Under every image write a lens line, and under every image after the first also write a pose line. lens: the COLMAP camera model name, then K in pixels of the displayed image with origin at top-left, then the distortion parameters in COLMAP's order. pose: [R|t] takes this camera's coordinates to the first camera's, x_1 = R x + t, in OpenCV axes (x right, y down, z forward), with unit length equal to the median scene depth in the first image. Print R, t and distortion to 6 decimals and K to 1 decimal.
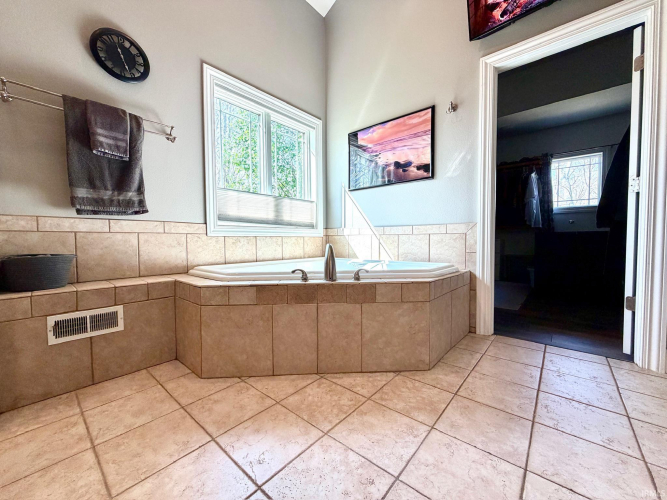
lens RADIAL K [[265.7, 0, 332.3], [0, 265.7, 250.2], [0, 0, 1]] dist [0.003098, 0.000079]
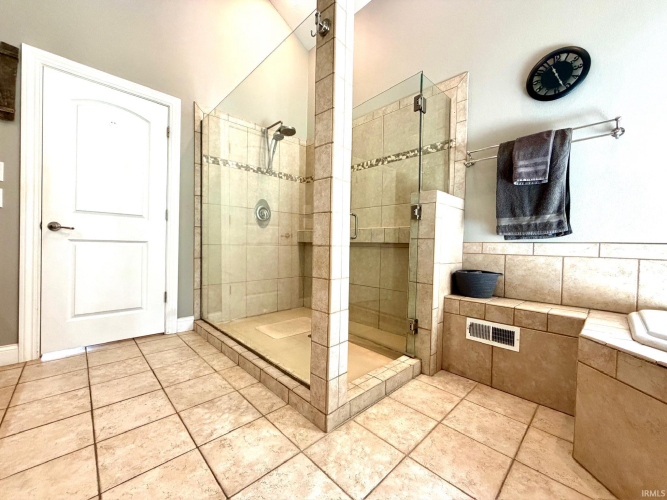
lens RADIAL K [[265.7, 0, 332.3], [0, 265.7, 250.3], [0, 0, 1]] dist [0.003098, 0.000079]
pose [[-0.091236, 0.018052, -0.995666, 0.281846], [-0.056751, 0.998117, 0.023297, -0.070552], [0.994211, 0.058631, -0.090040, 0.339806]]
